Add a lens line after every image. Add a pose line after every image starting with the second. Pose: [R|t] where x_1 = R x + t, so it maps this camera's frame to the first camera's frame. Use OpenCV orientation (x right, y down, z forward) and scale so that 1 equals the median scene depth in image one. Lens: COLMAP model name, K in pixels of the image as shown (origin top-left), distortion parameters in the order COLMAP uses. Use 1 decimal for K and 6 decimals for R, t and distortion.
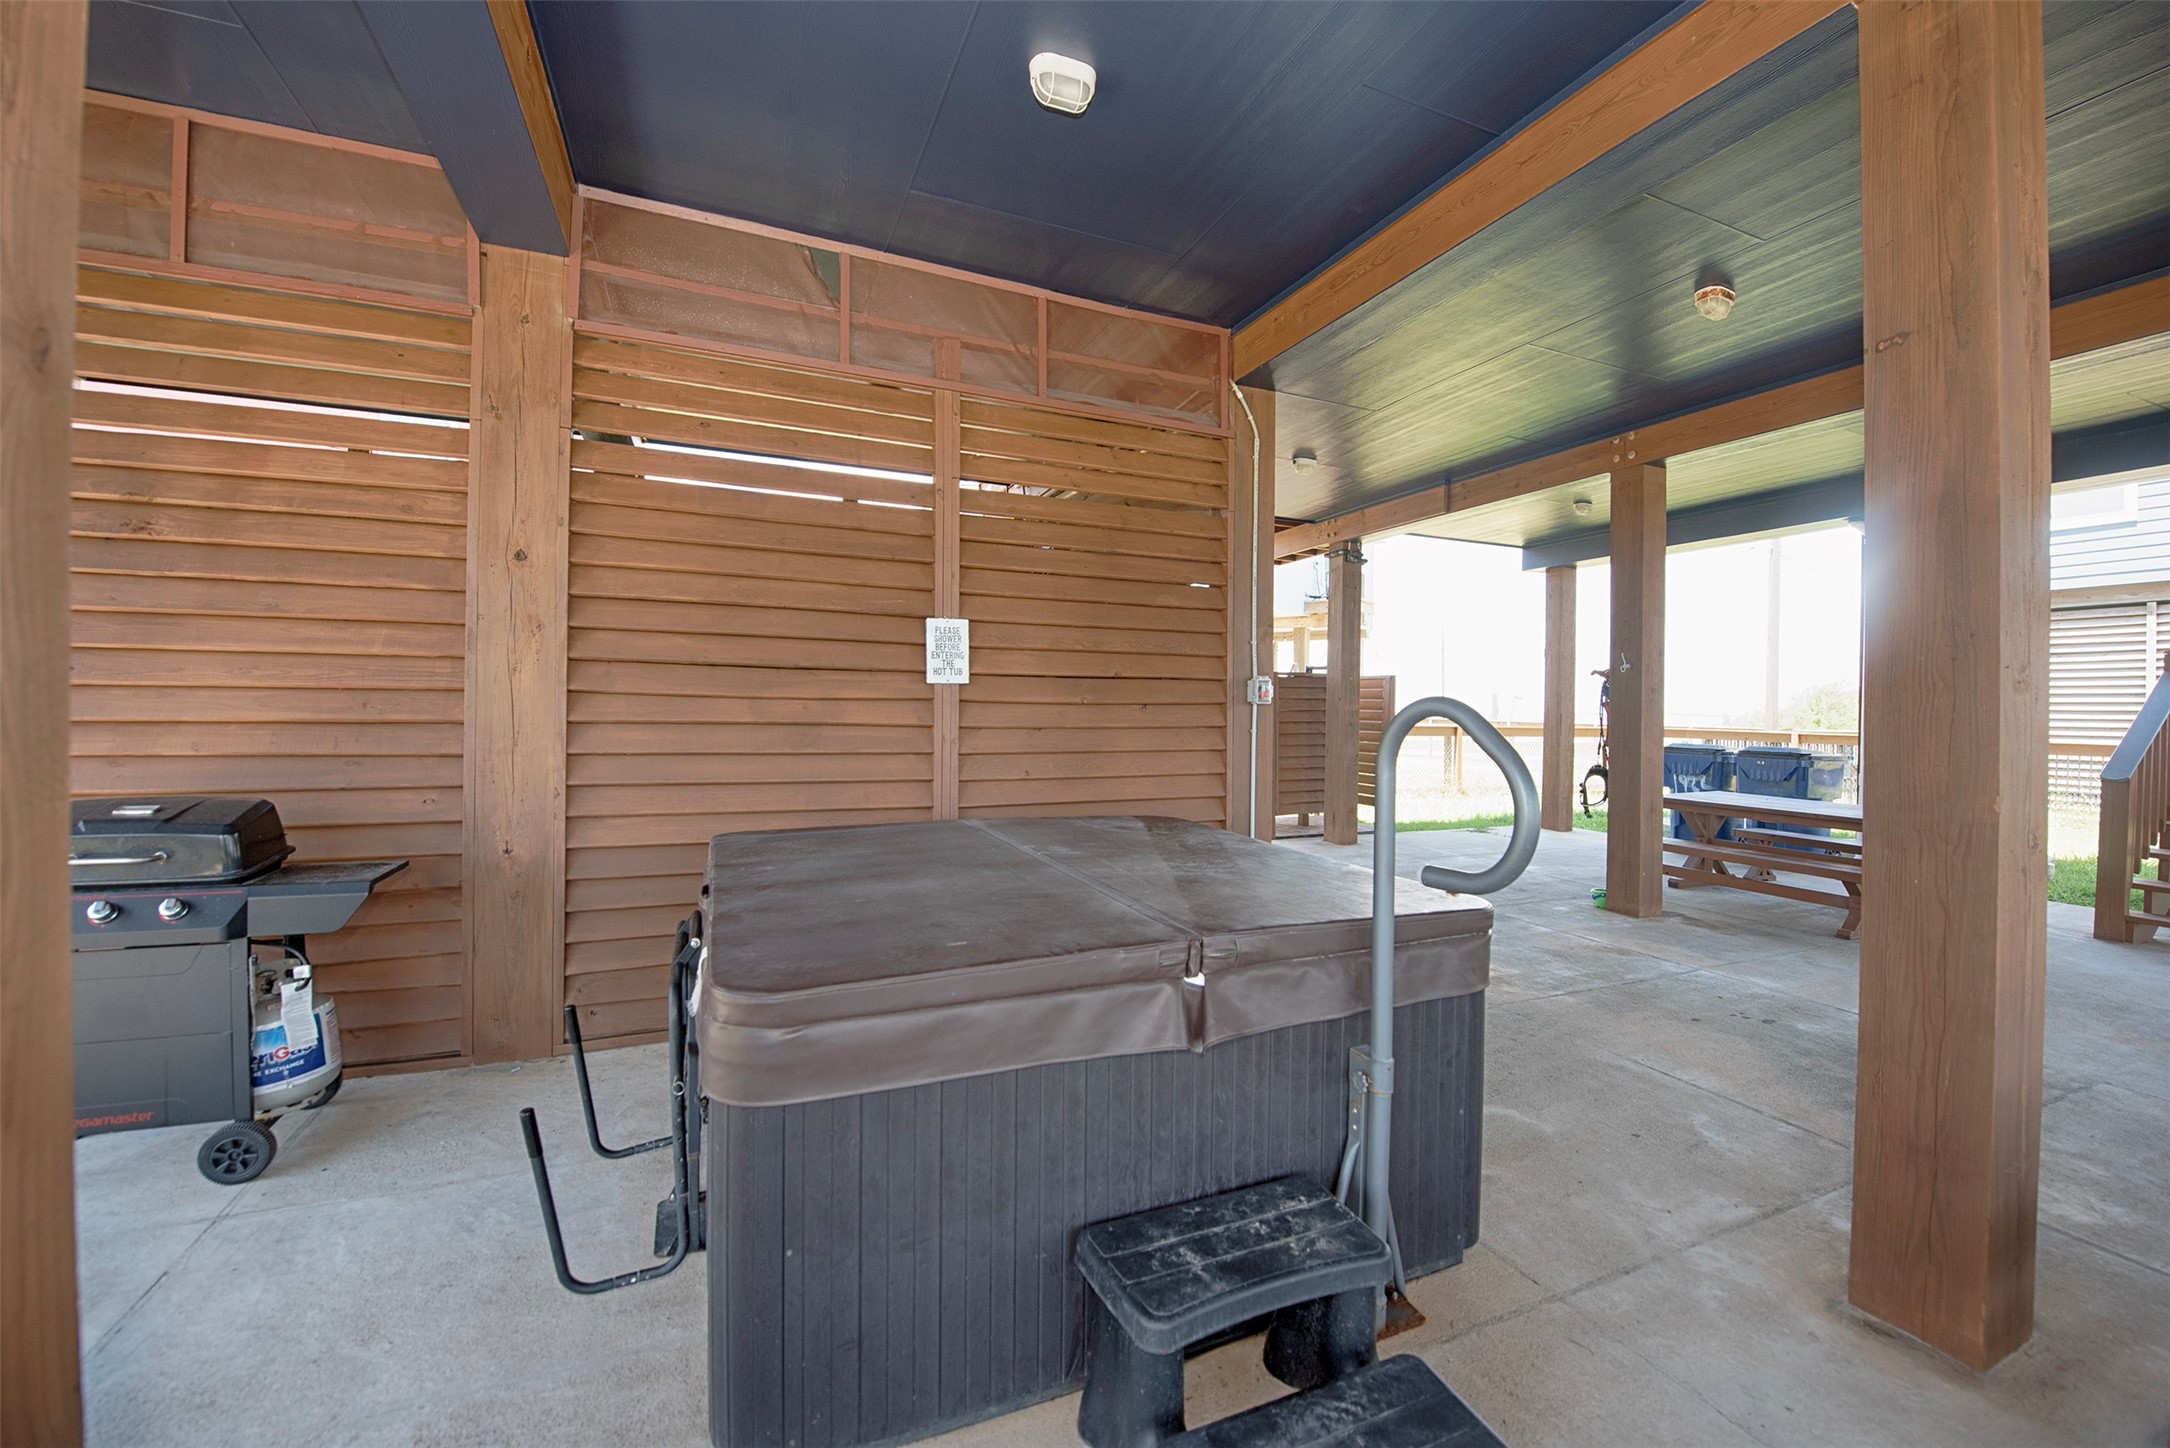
lens RADIAL K [[883.9, 0, 1104.0], [0, 883.9, 712.5], [0, 0, 1]] dist [-0.014319, -0.003617]
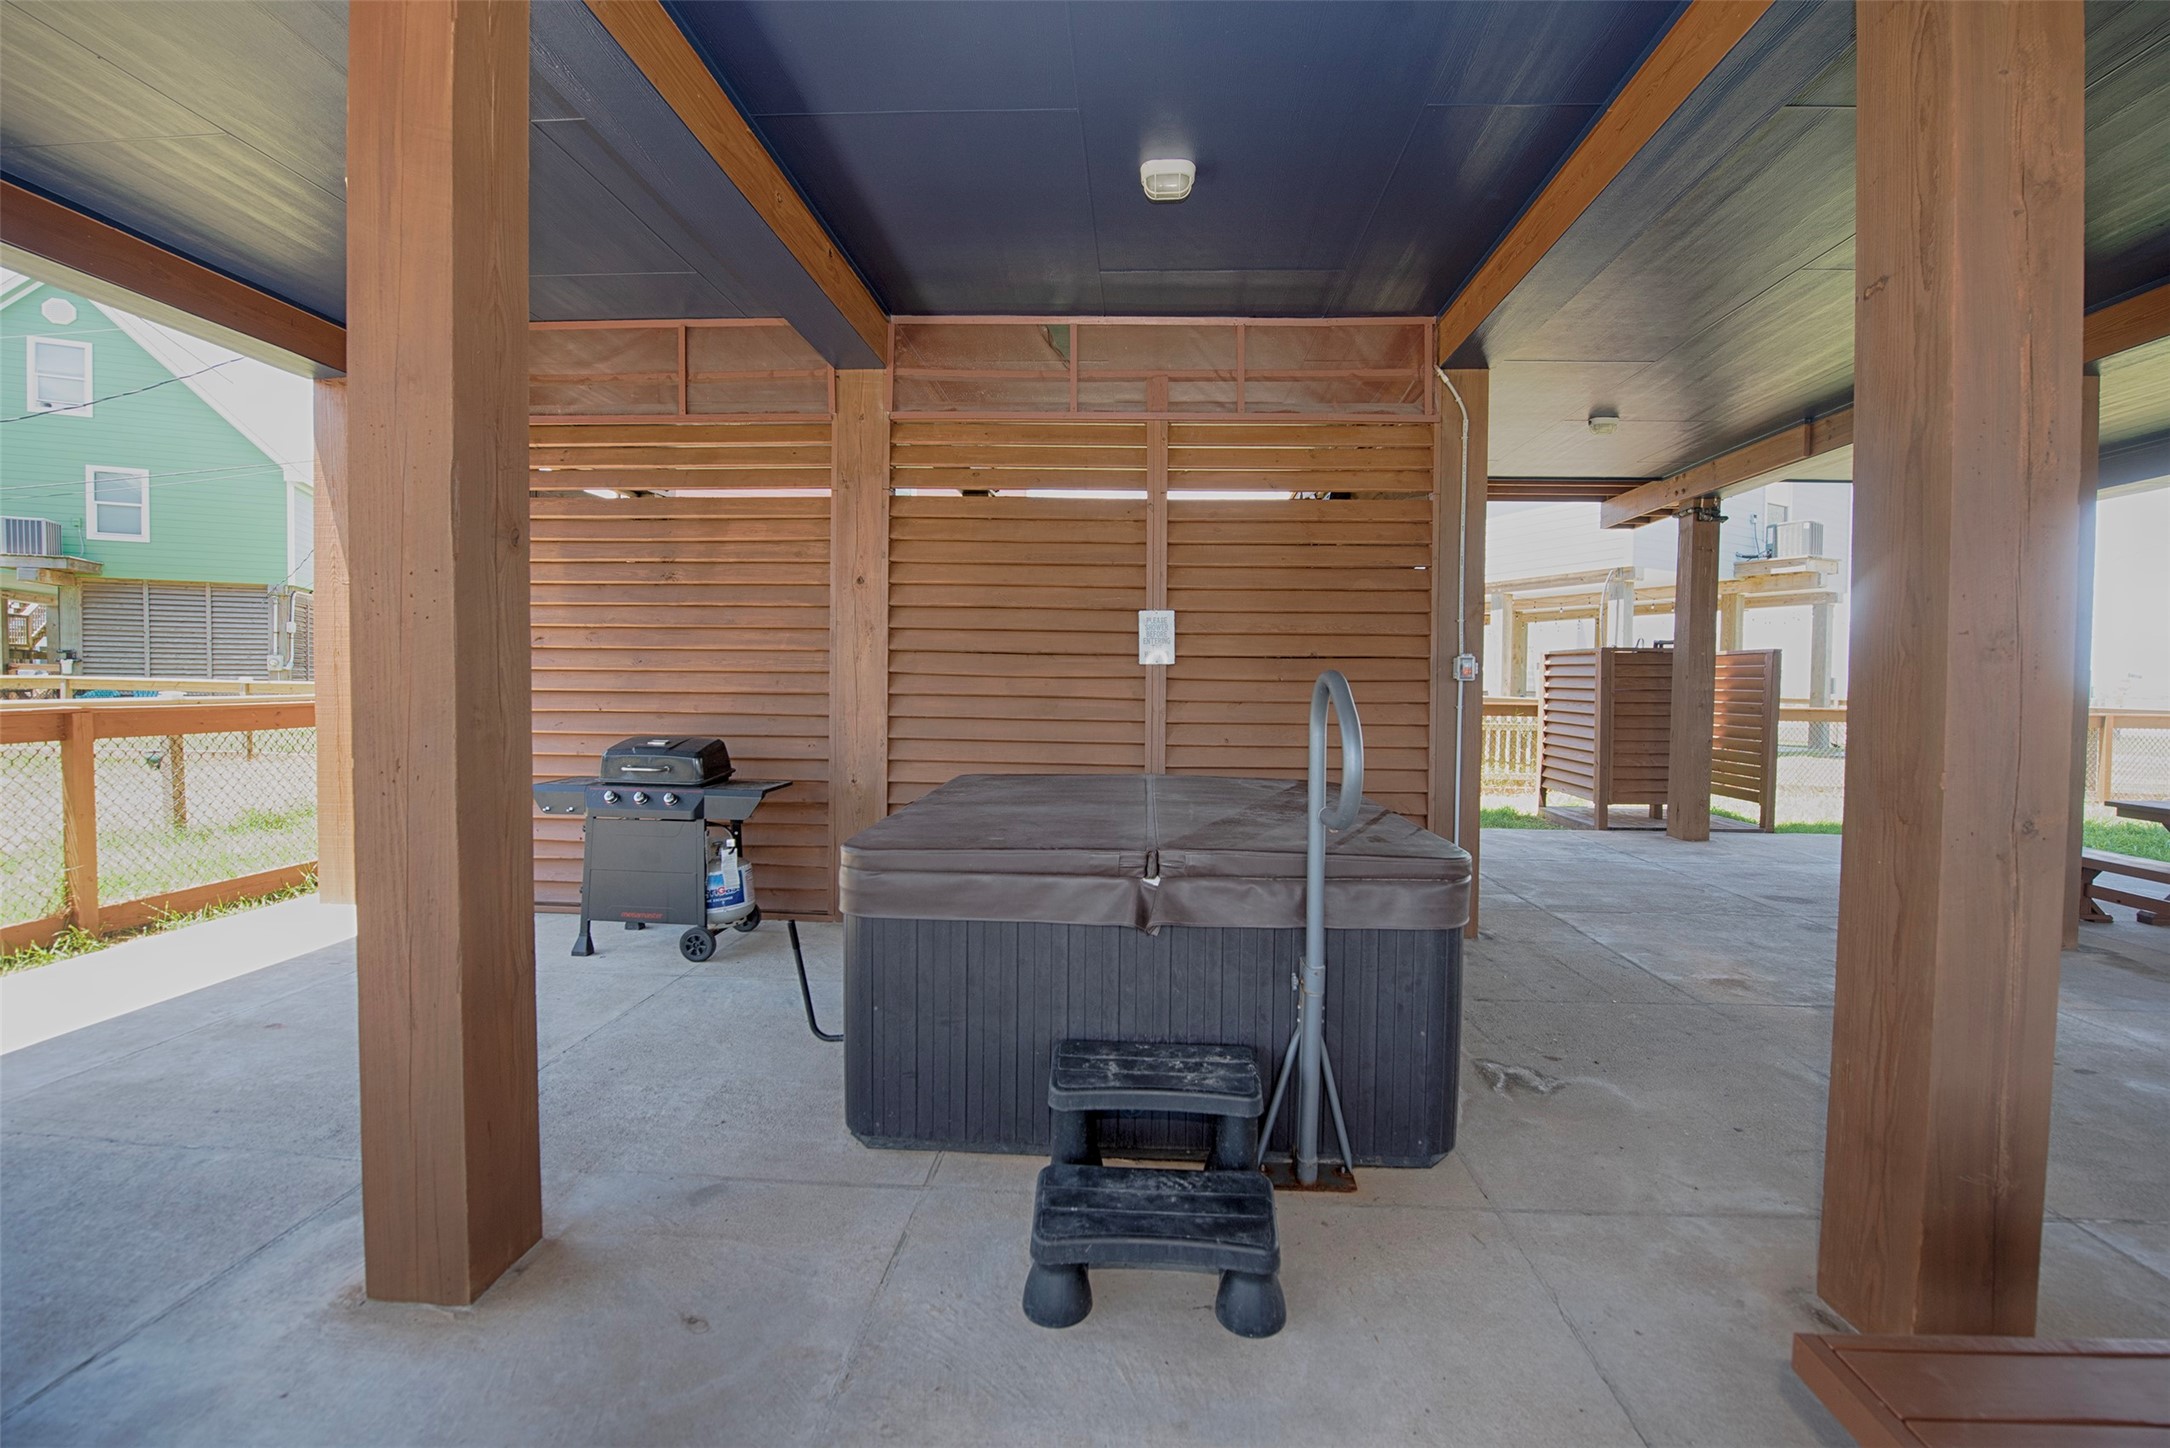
lens RADIAL K [[883.9, 0, 1104.0], [0, 883.9, 712.5], [0, 0, 1]] dist [-0.014319, -0.003617]
pose [[0.892022, 0.012854, -0.451809, 0.369613], [-0.003393, 0.999758, 0.021743, 0.008599], [0.451979, -0.017863, 0.891850, -0.136063]]
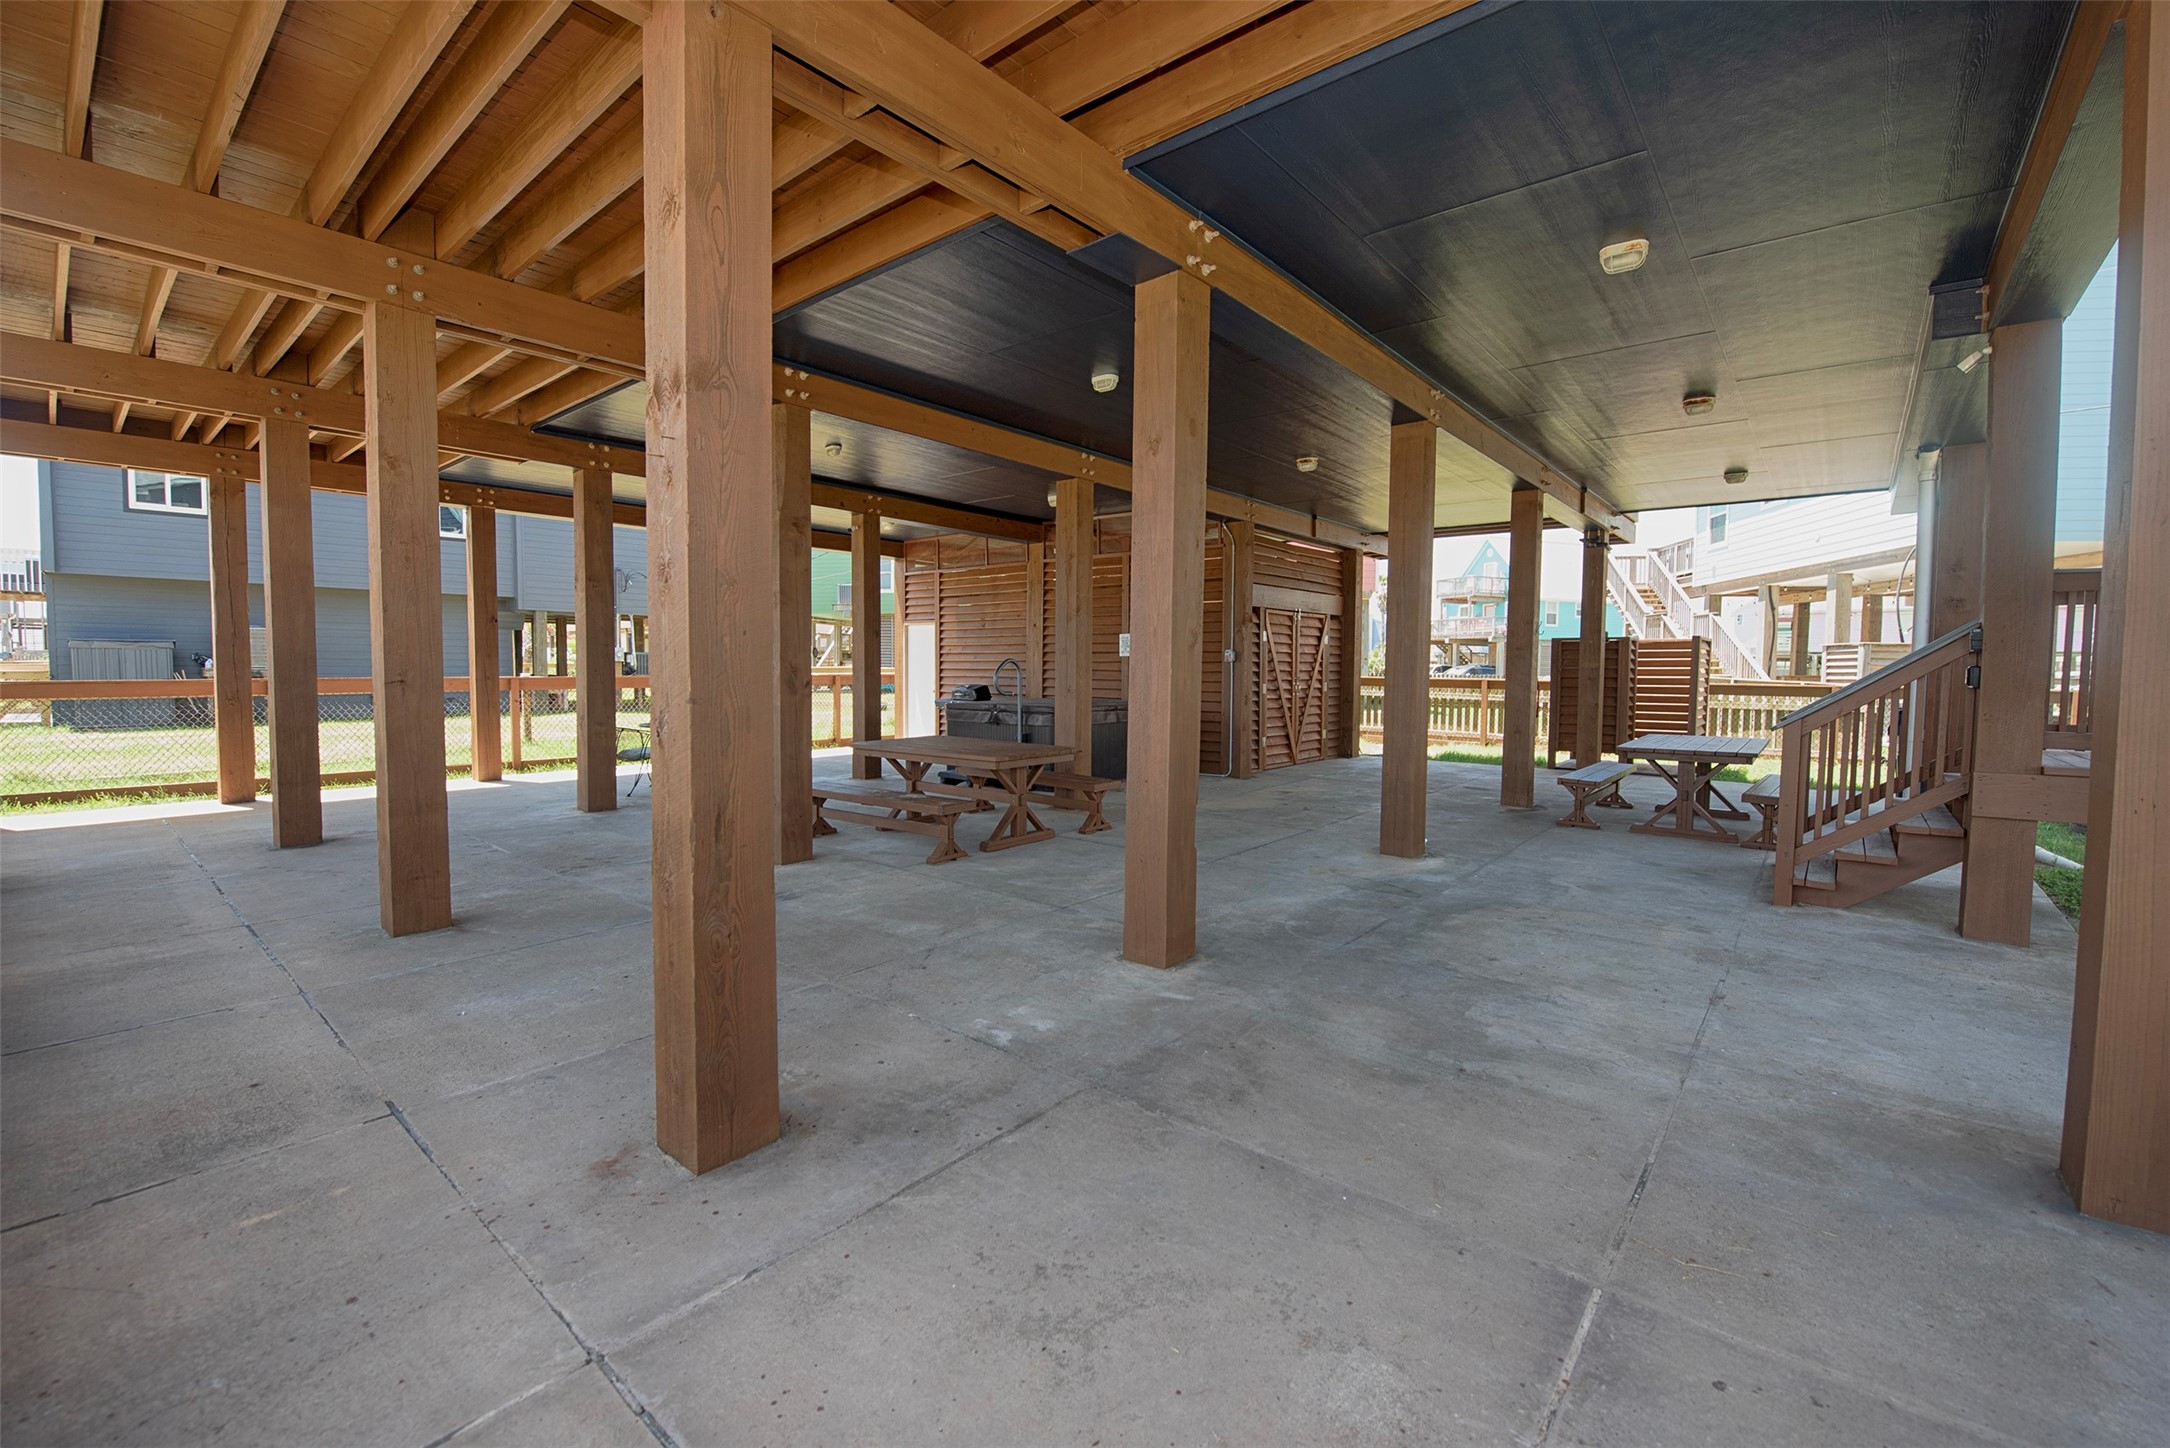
lens RADIAL K [[883.9, 0, 1104.0], [0, 883.9, 712.5], [0, 0, 1]] dist [-0.014319, -0.003617]
pose [[0.443922, 0.036143, -0.895336, 2.904802], [-0.002446, 0.999231, 0.039124, 0.047635], [0.896062, -0.015178, 0.443670, -0.428362]]
